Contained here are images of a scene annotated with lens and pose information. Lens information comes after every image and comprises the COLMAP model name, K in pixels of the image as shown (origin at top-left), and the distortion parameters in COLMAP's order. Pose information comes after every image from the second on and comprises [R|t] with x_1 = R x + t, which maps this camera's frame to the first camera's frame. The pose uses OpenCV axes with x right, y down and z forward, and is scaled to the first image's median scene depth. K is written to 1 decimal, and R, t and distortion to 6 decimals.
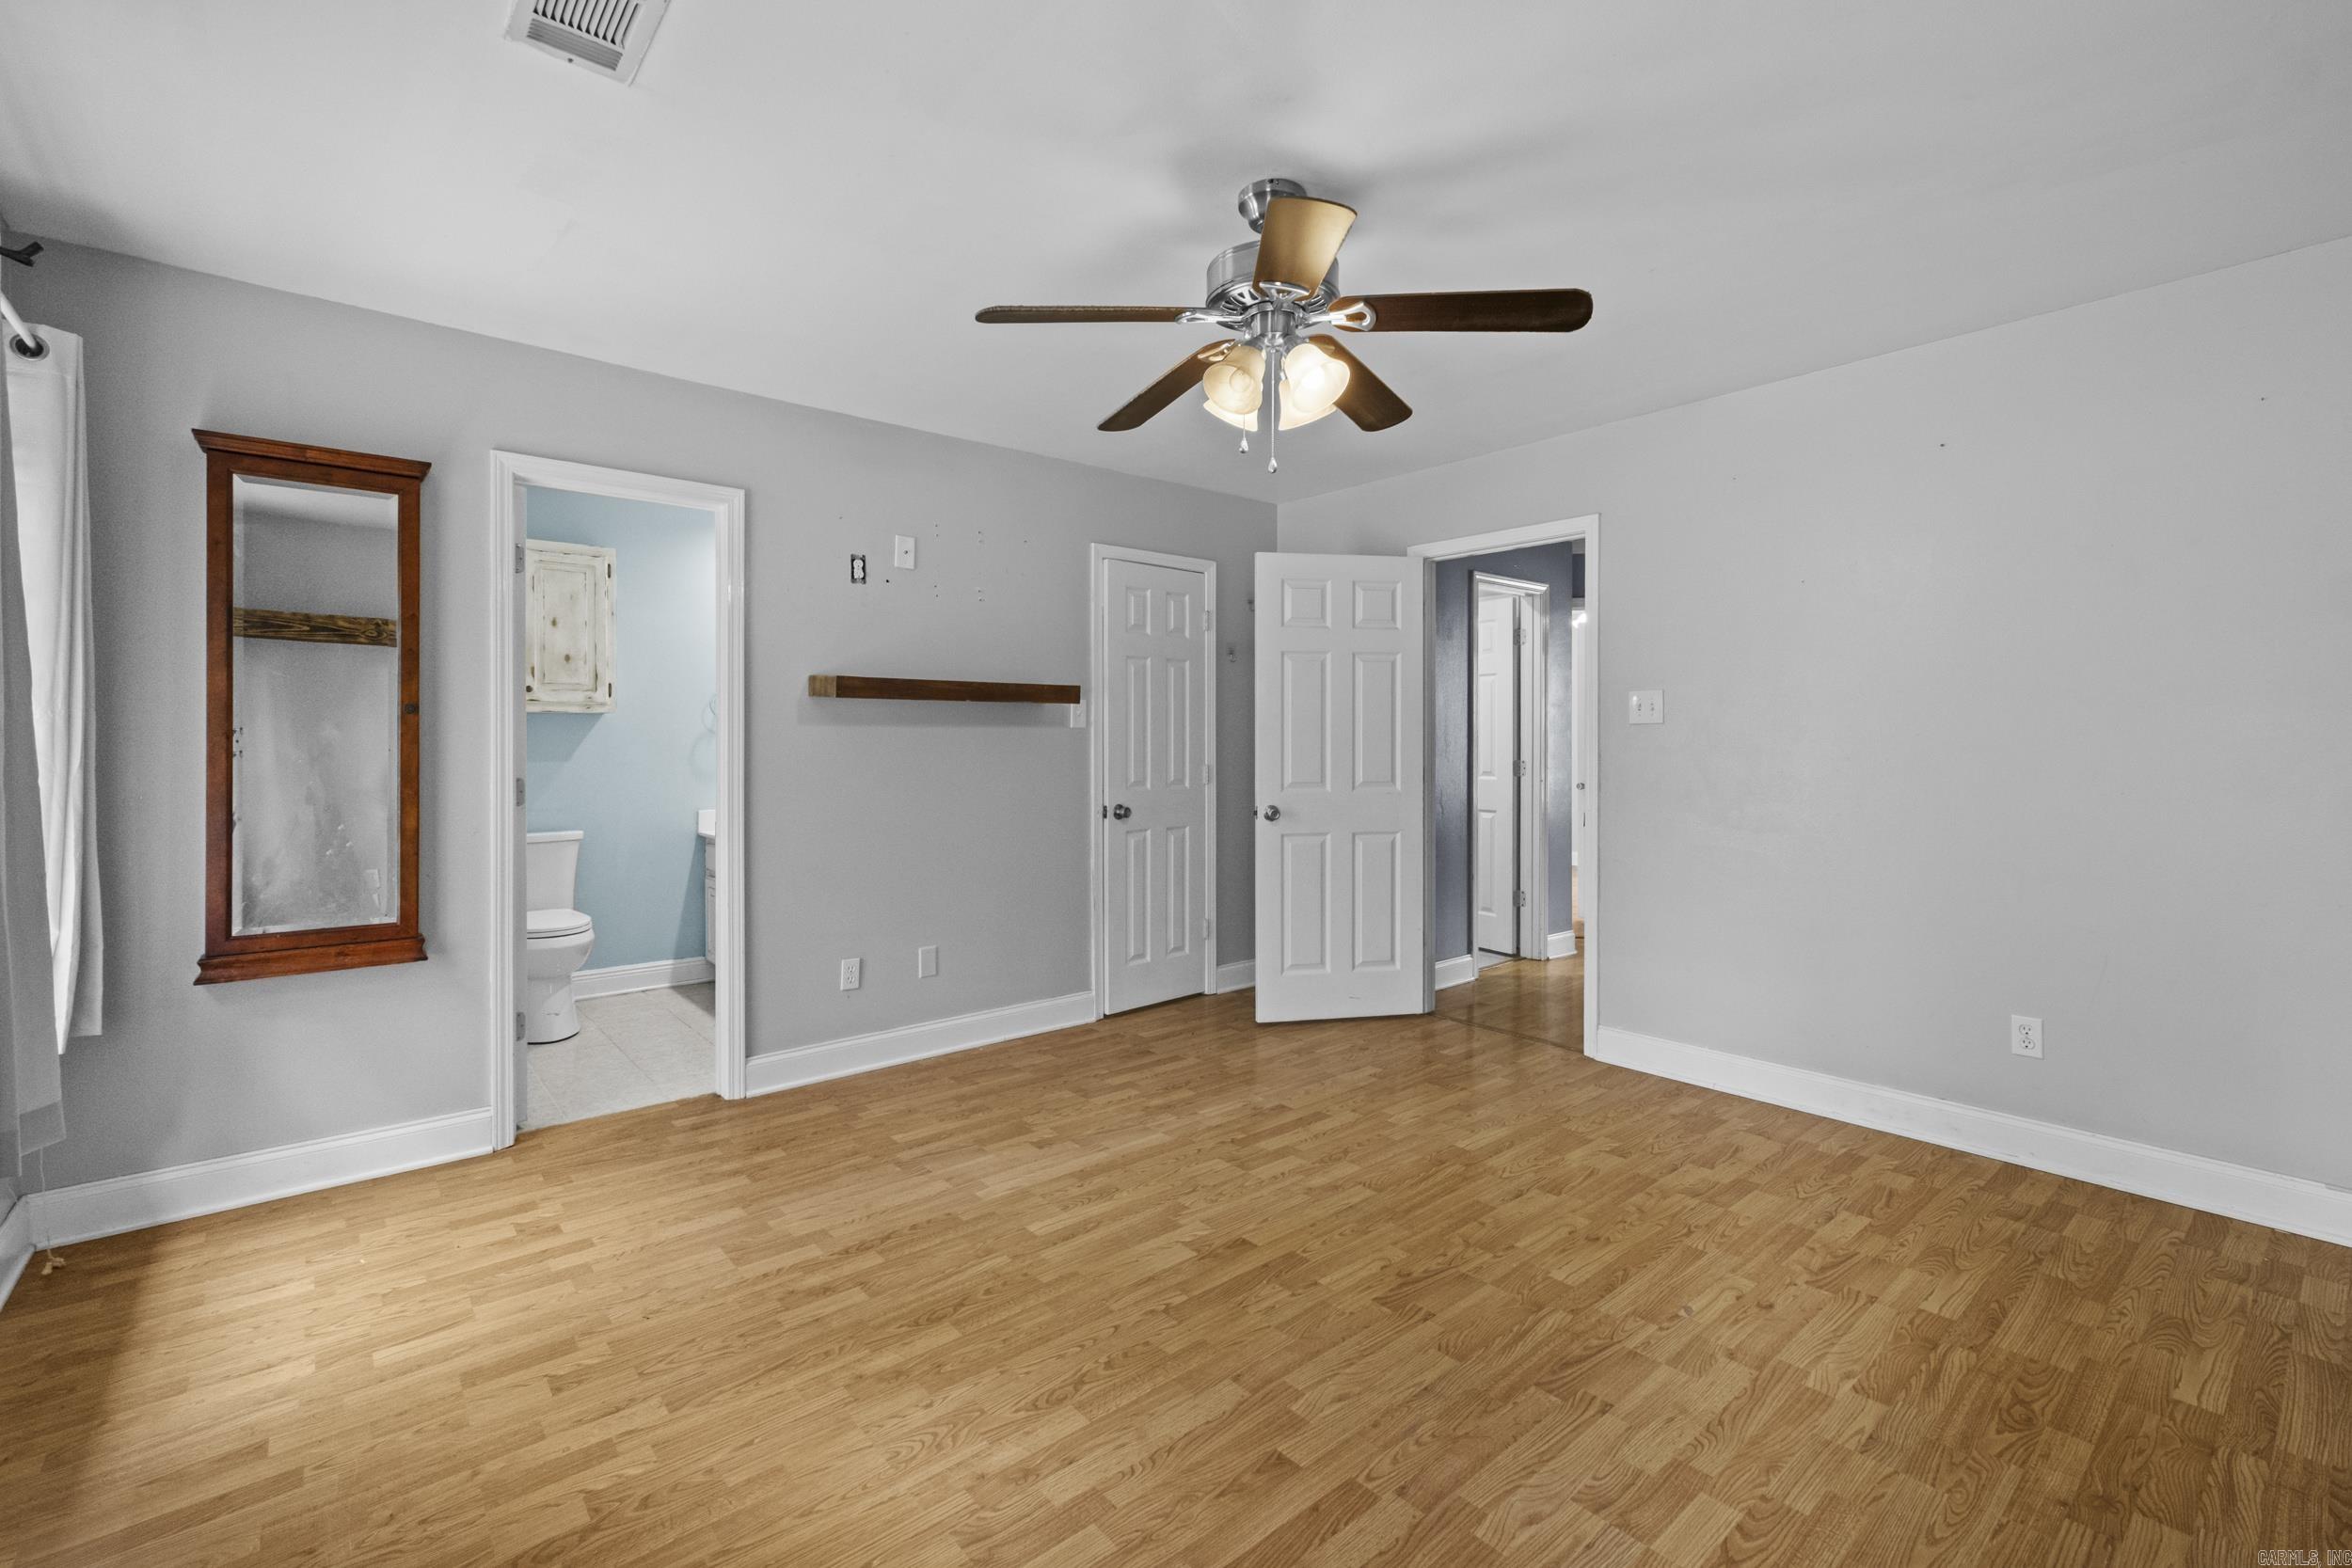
lens RADIAL K [[1023.1, 0, 1174.8], [0, 1023.1, 745.9], [0, 0, 1]] dist [0.001728, -0.001518]
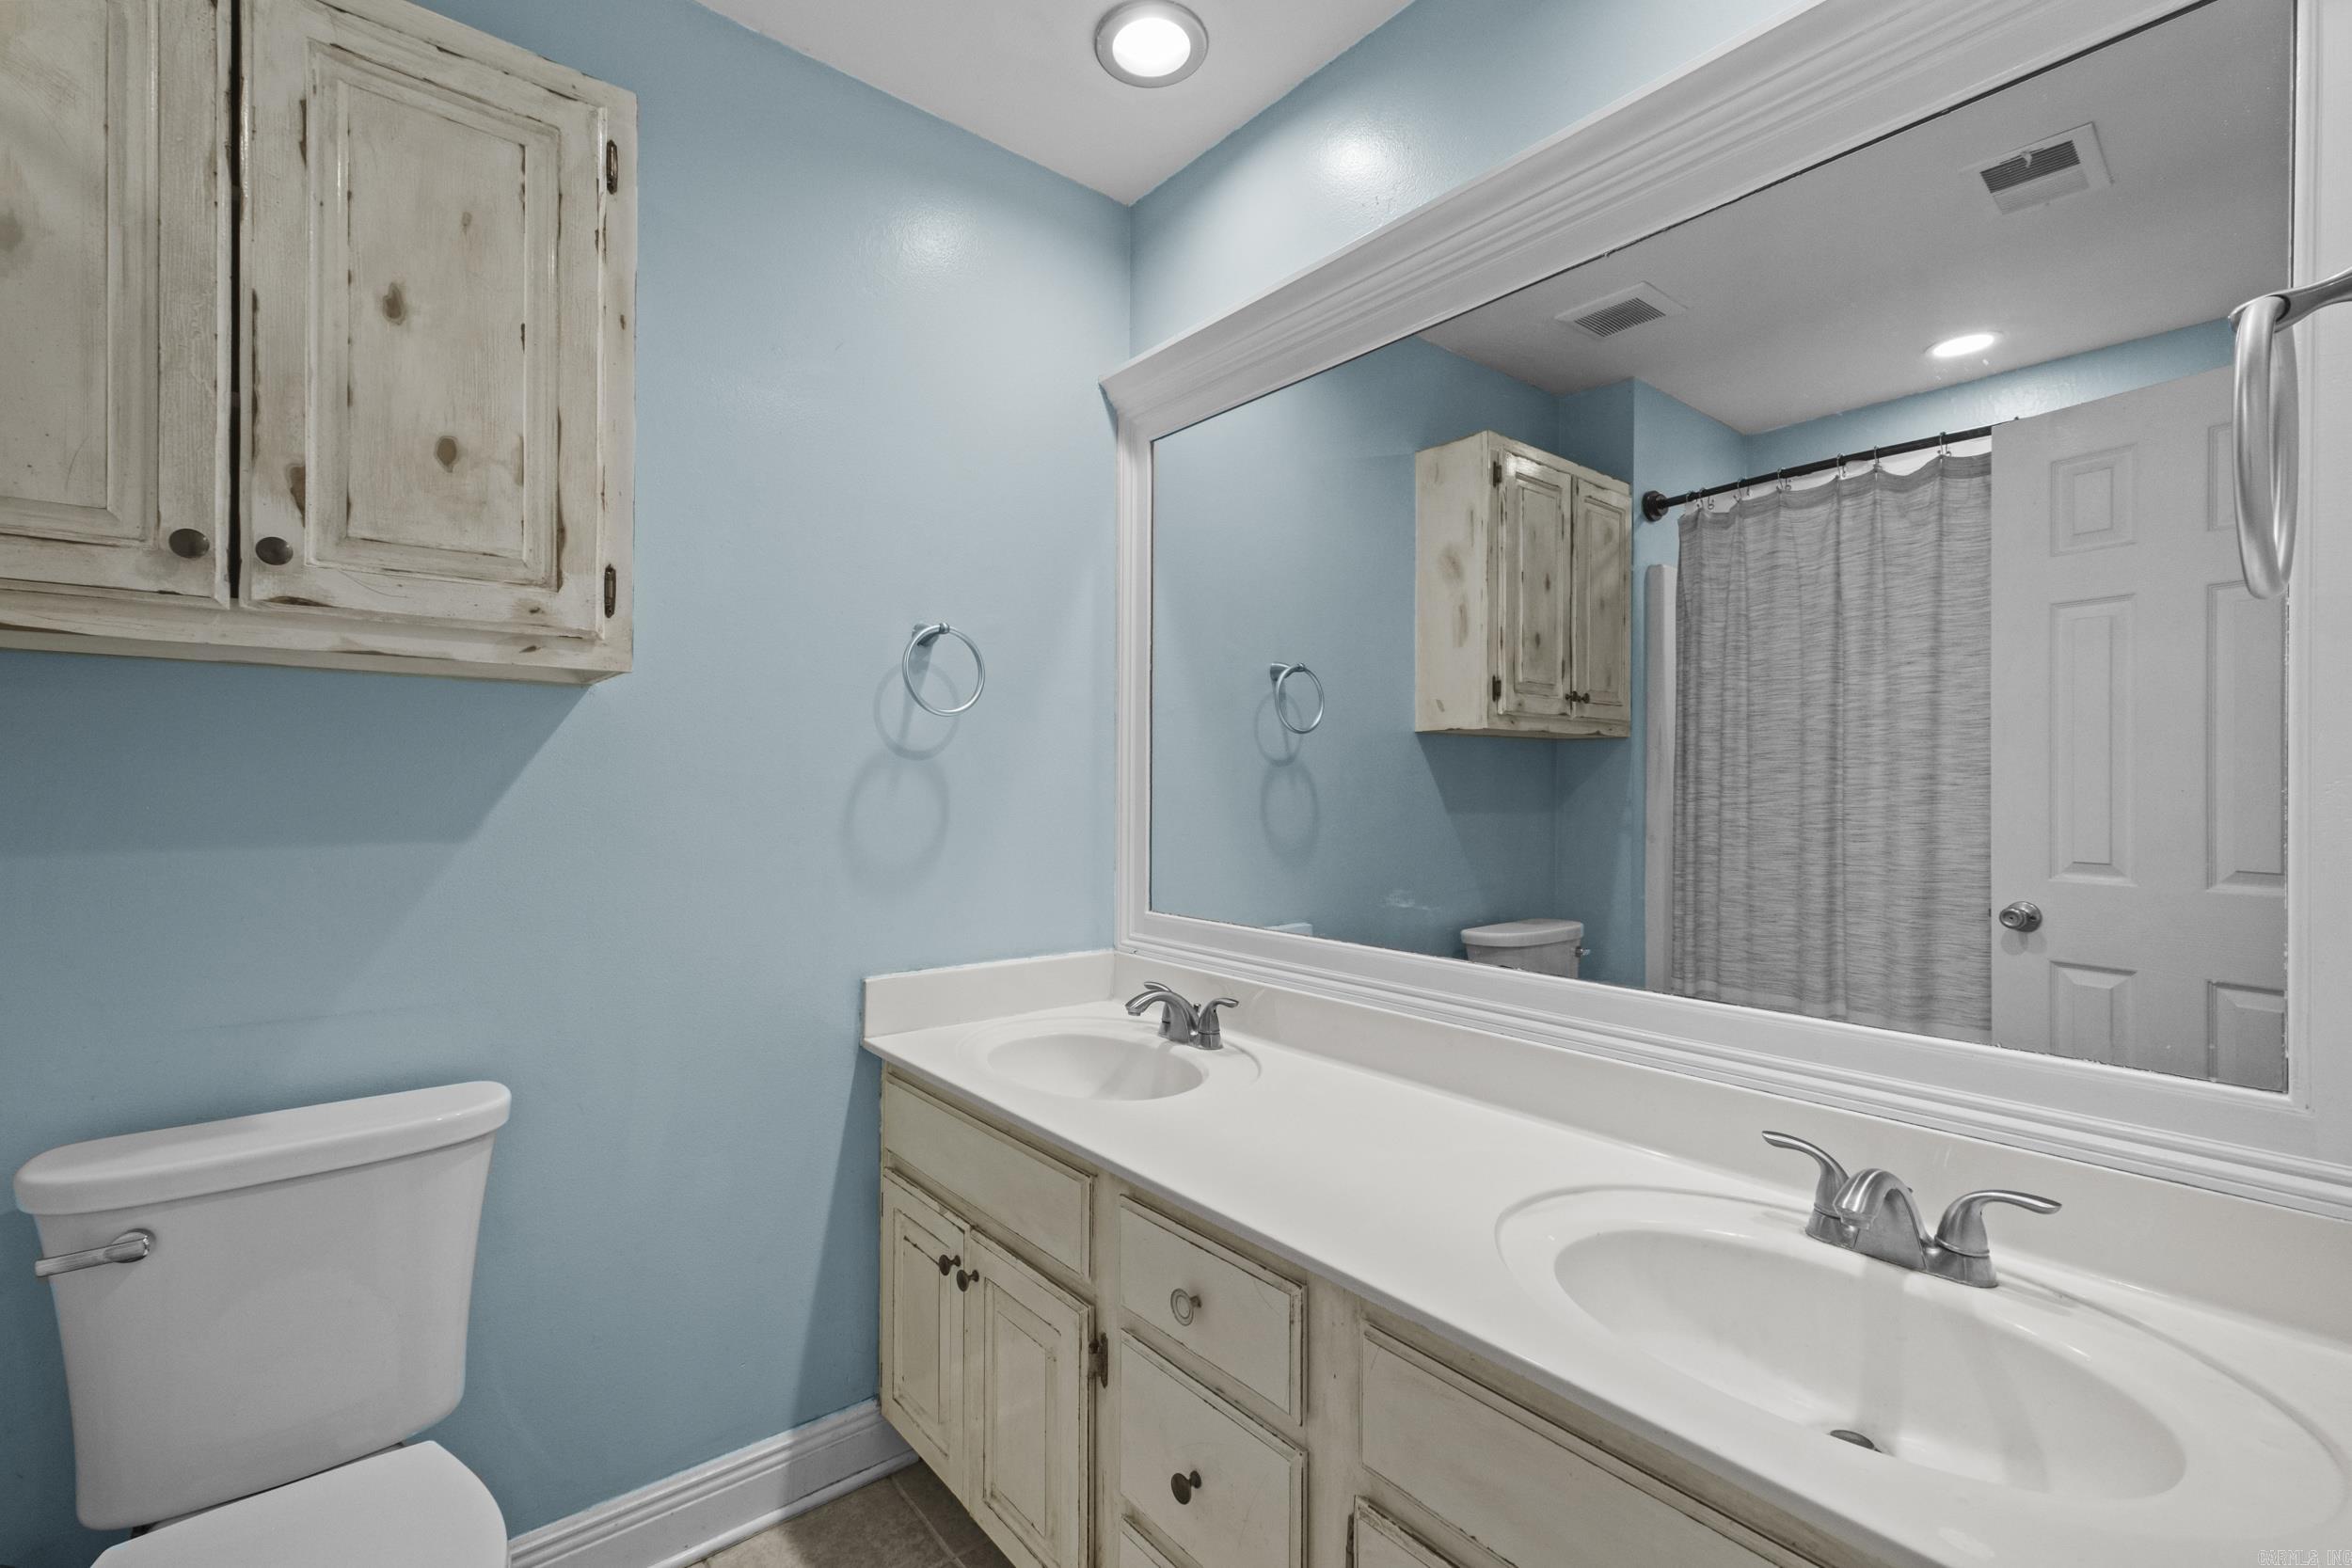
lens RADIAL K [[1023.1, 0, 1173.9], [0, 1023.1, 788.1], [0, 0, 1]] dist [0.001728, -0.001518]
pose [[0.999959, 0.006581, -0.006140, -0.416335], [-0.006612, 0.999965, -0.005111, -0.000185], [0.006106, 0.005151, 0.999968, 0.758926]]
